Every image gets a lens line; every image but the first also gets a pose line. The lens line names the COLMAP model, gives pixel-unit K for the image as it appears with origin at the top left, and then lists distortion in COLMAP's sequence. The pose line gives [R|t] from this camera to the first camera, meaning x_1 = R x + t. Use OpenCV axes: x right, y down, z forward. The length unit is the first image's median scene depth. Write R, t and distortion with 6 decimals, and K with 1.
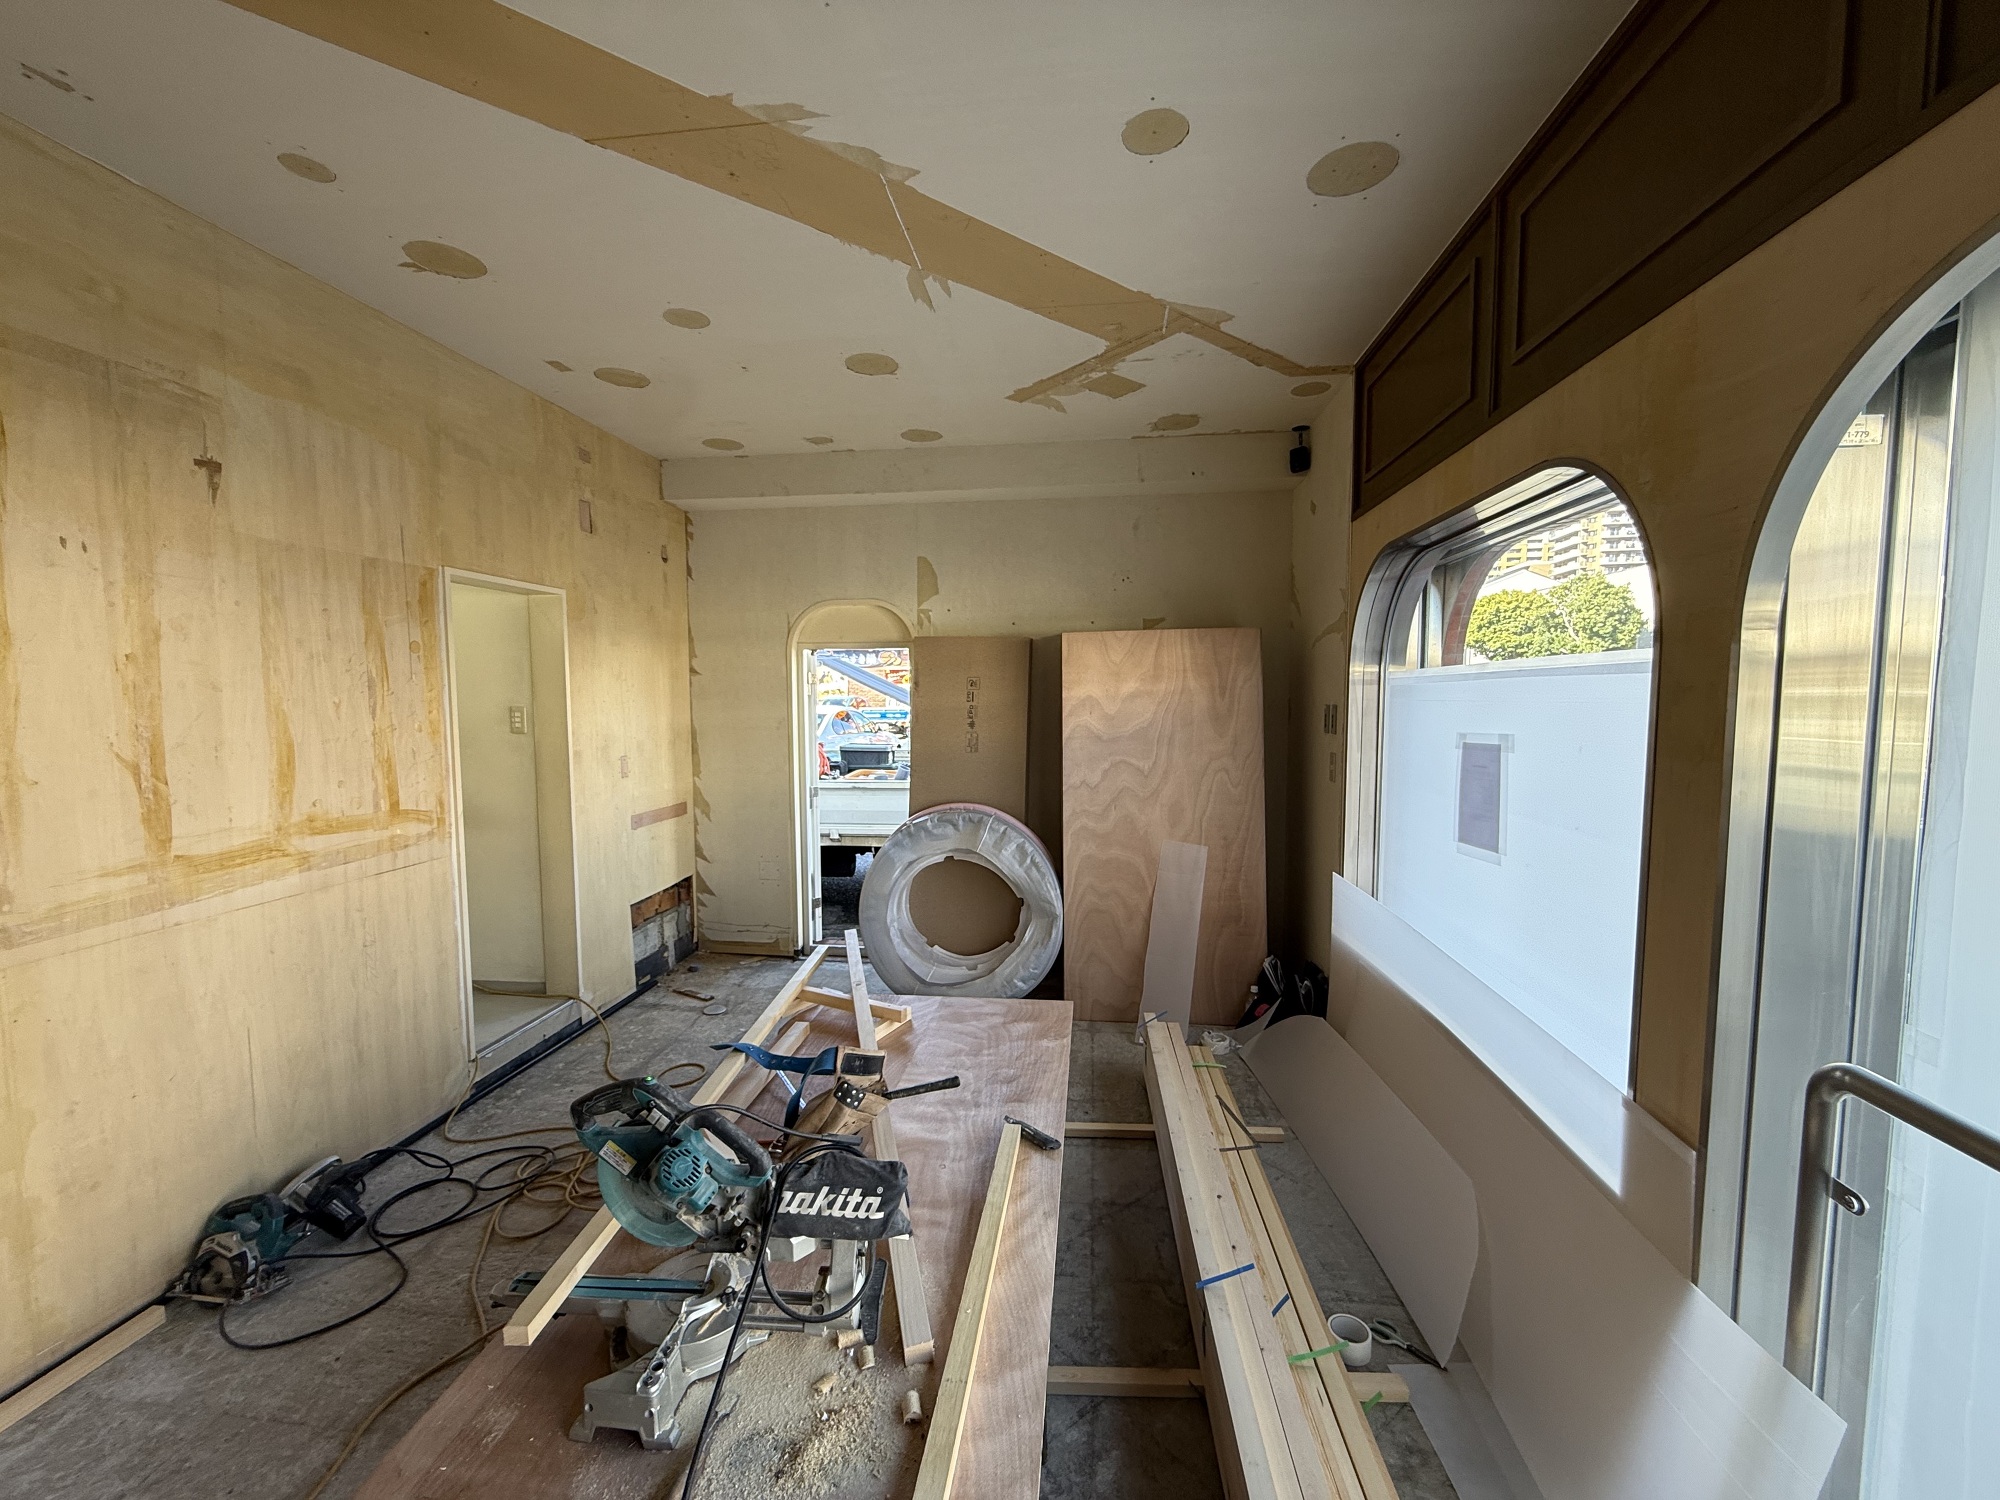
lens RADIAL K [[802.0, 0, 1001.7], [0, 802.0, 754.2], [0, 0, 1]] dist [0.000248, -0.000048]
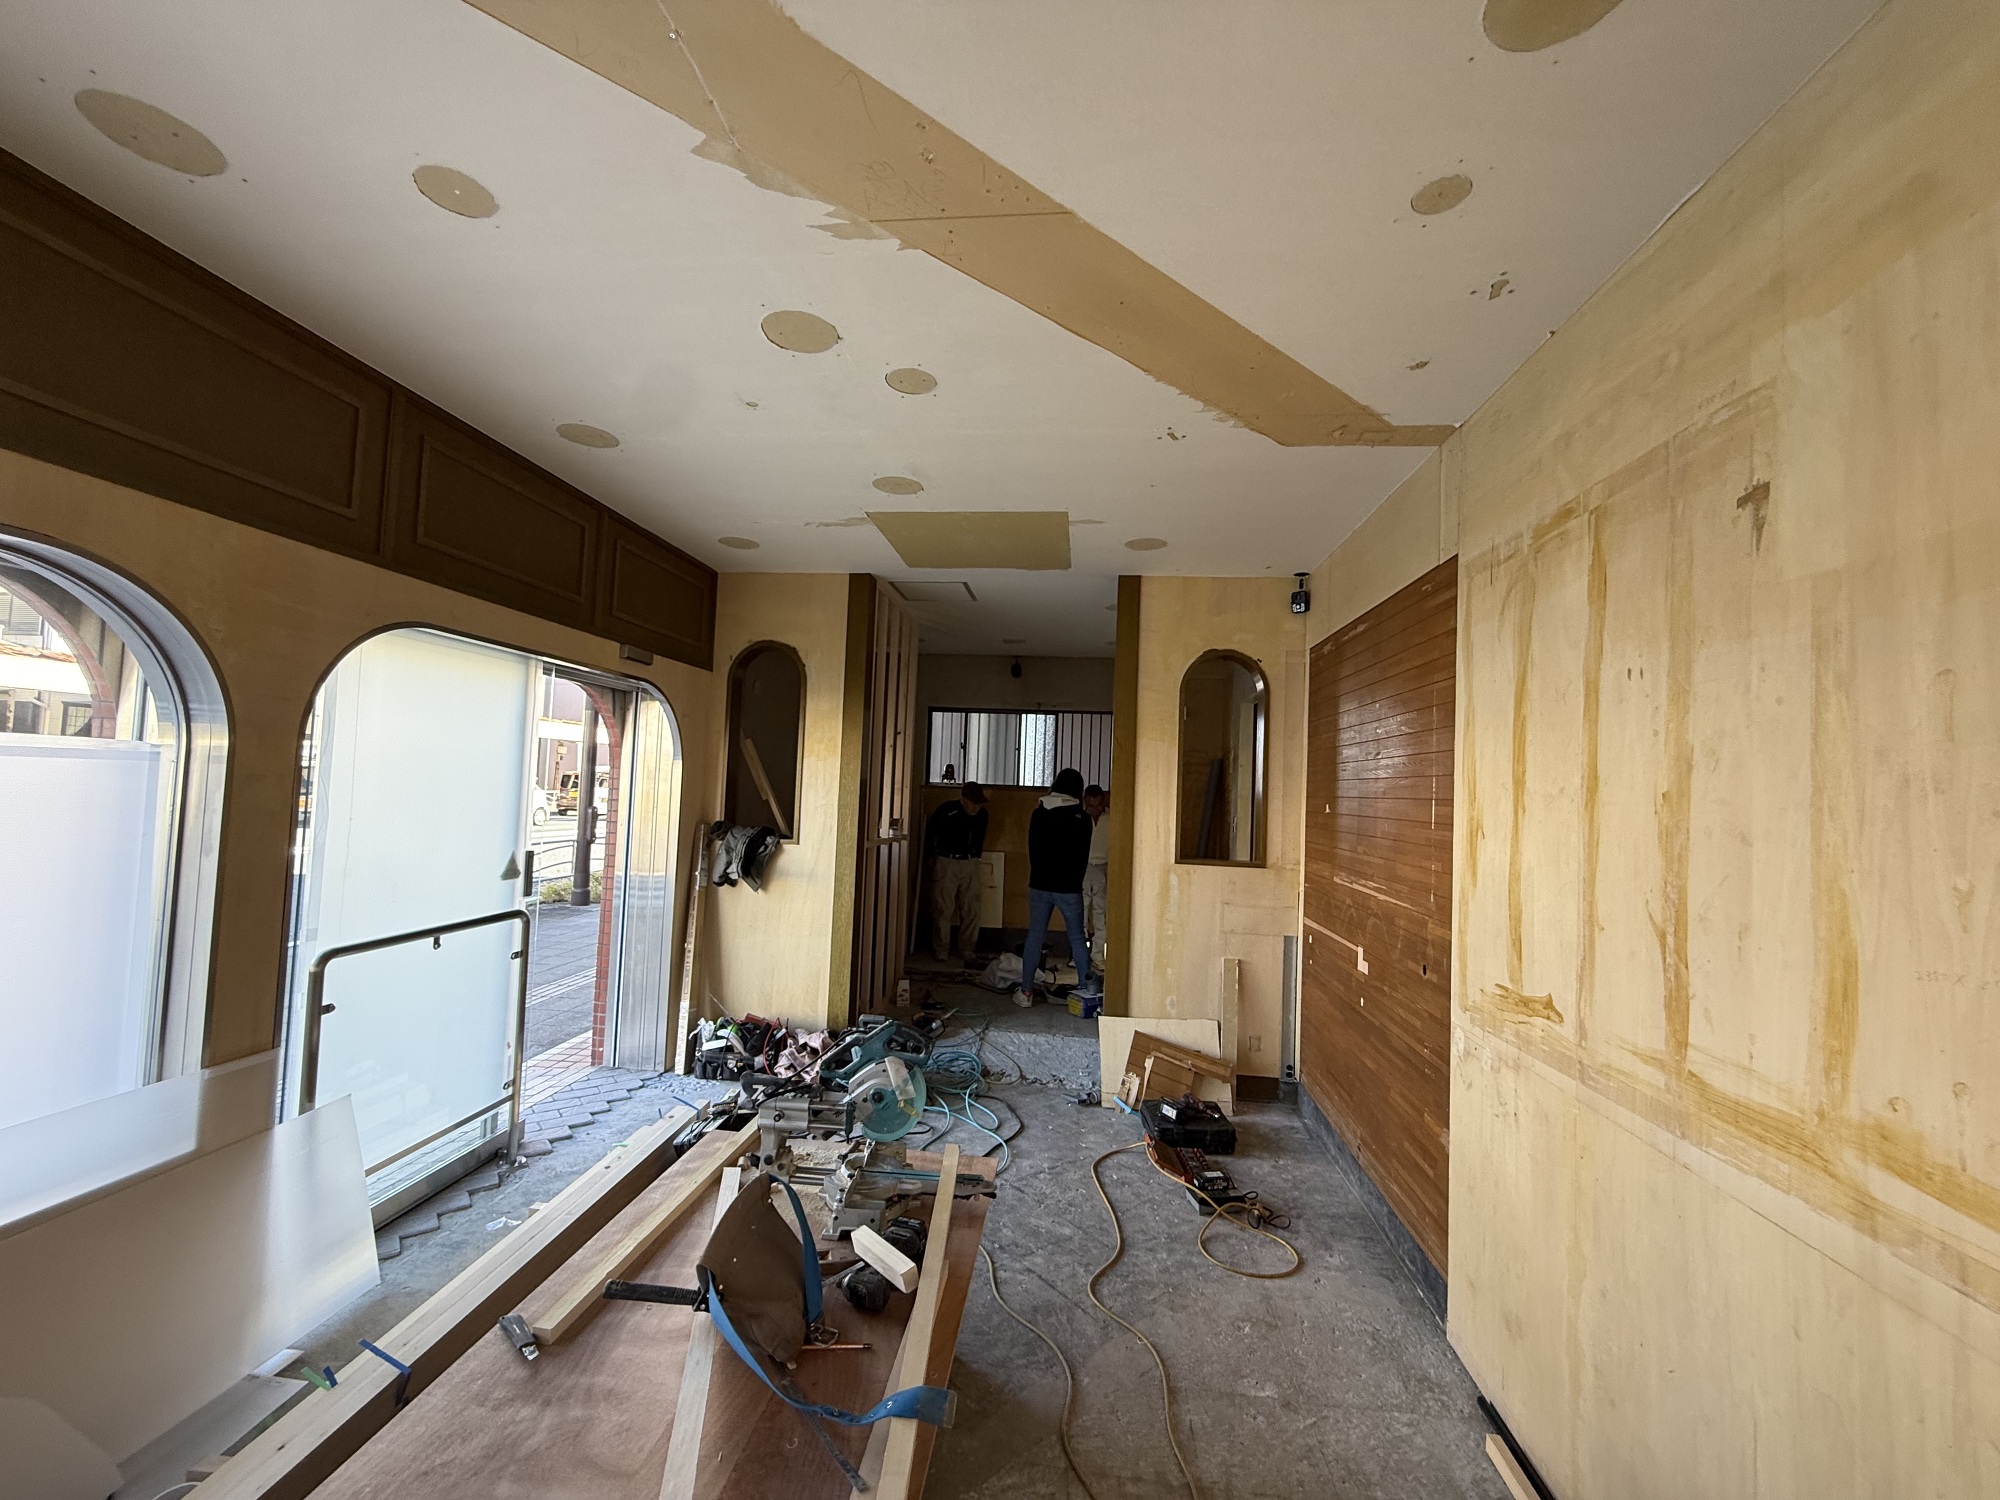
lens RADIAL K [[802.0, 0, 1000.0], [0, 802.0, 751.7], [0, 0, 1]] dist [0.000248, -0.000048]
pose [[-0.999208, -0.038753, -0.009006, -0.395176], [-0.039009, 0.998780, 0.030270, -0.154974], [0.007822, 0.030598, -0.999501, 1.695786]]
